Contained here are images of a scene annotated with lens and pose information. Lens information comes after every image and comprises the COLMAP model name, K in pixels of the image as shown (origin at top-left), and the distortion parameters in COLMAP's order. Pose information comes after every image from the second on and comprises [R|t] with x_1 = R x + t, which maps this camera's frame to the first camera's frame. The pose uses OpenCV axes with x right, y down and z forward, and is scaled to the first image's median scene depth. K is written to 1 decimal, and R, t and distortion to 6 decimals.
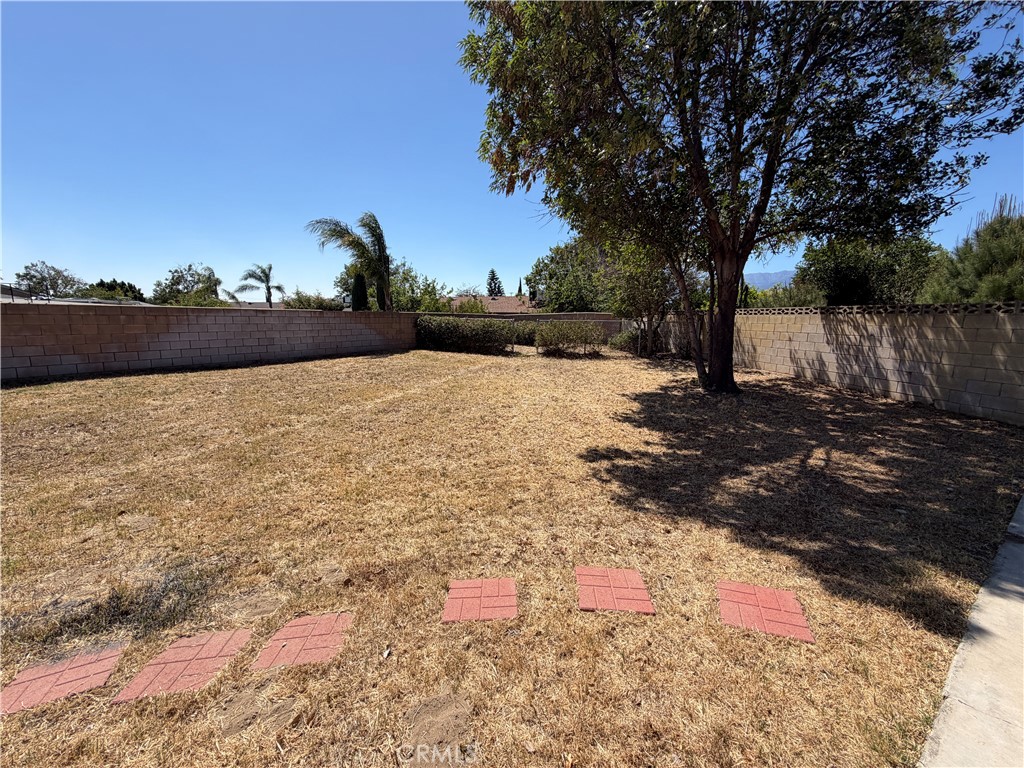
lens RADIAL K [[408.5, 0, 514.2], [0, 408.5, 383.8], [0, 0, 1]] dist [-0.003679, 0.000511]
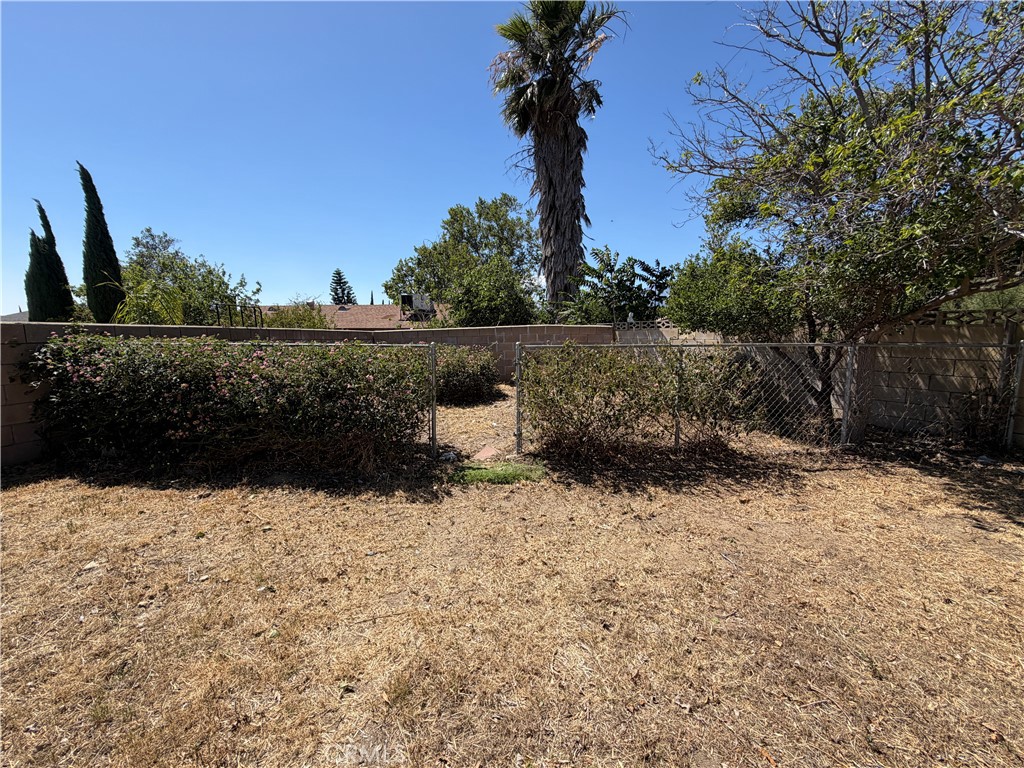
lens RADIAL K [[408.5, 0, 508.7], [0, 408.5, 380.2], [0, 0, 1]] dist [-0.003679, 0.000511]
pose [[0.942755, -0.053192, 0.329216, -0.016275], [0.069580, 0.996845, -0.038190, -0.038928], [-0.326146, 0.058911, 0.943482, 0.237983]]
